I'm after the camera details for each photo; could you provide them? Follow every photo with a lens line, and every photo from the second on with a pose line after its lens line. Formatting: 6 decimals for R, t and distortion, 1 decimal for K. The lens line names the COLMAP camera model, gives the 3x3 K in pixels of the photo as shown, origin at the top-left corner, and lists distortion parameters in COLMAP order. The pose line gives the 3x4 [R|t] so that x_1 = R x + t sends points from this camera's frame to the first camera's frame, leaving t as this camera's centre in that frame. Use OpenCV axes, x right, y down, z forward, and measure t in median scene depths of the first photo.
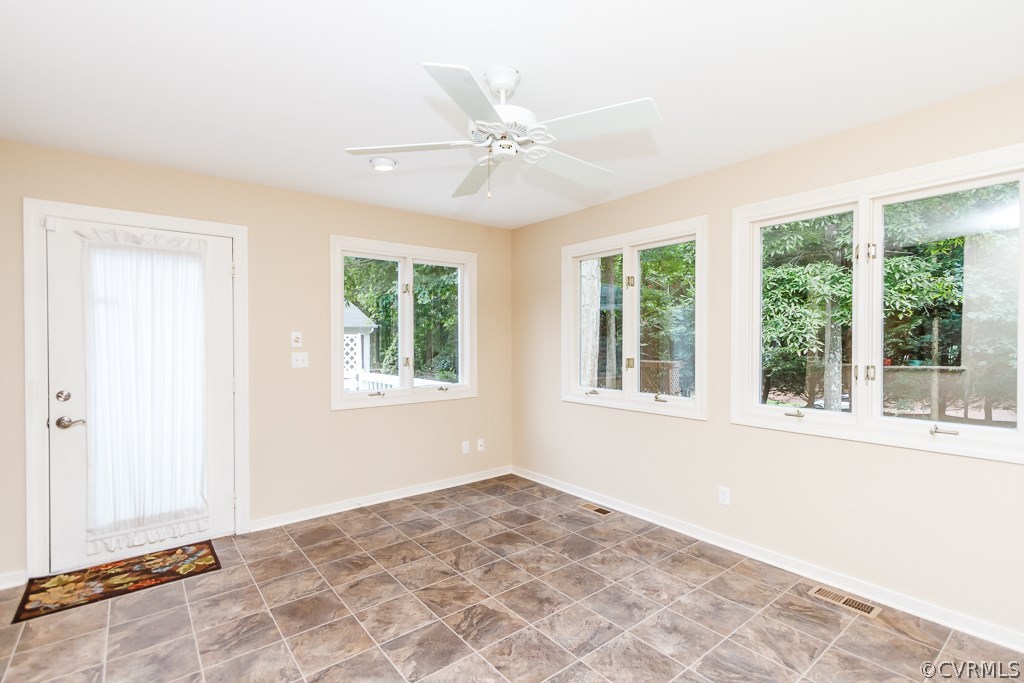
lens RADIAL K [[474.9, 0, 505.1], [0, 474.9, 339.1], [0, 0, 1]] dist [0.012079, -0.004558]
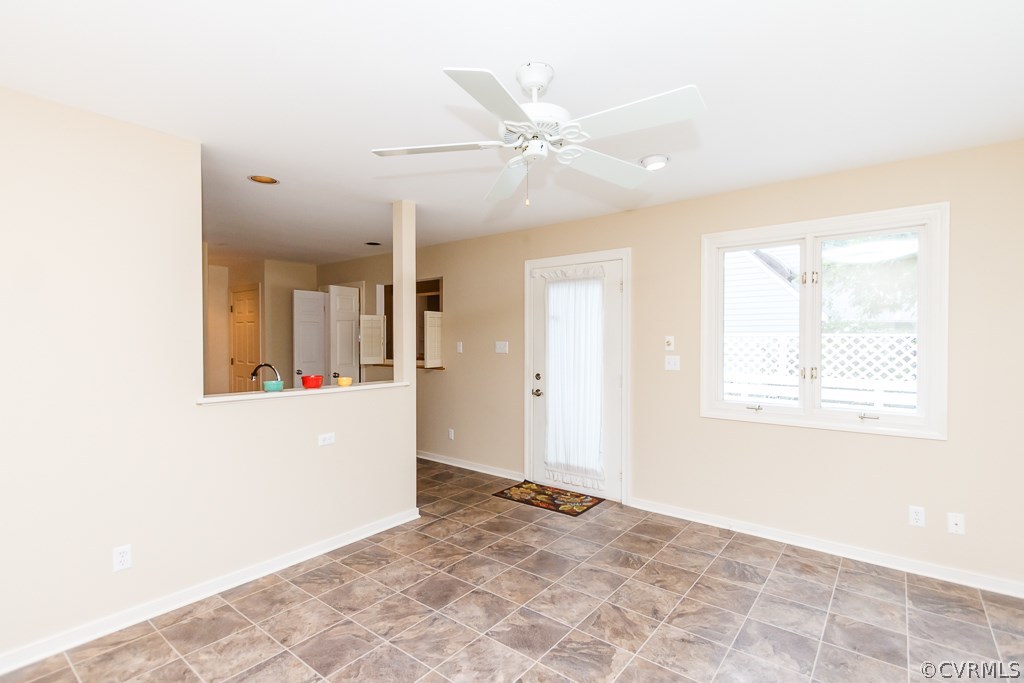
lens RADIAL K [[474.9, 0, 505.1], [0, 474.9, 345.6], [0, 0, 1]] dist [0.012079, -0.004558]
pose [[0.230289, 0.015055, -0.973006, 0.615079], [0.001329, 0.999875, 0.015785, -0.013379], [0.973121, -0.004929, 0.230240, 0.495007]]
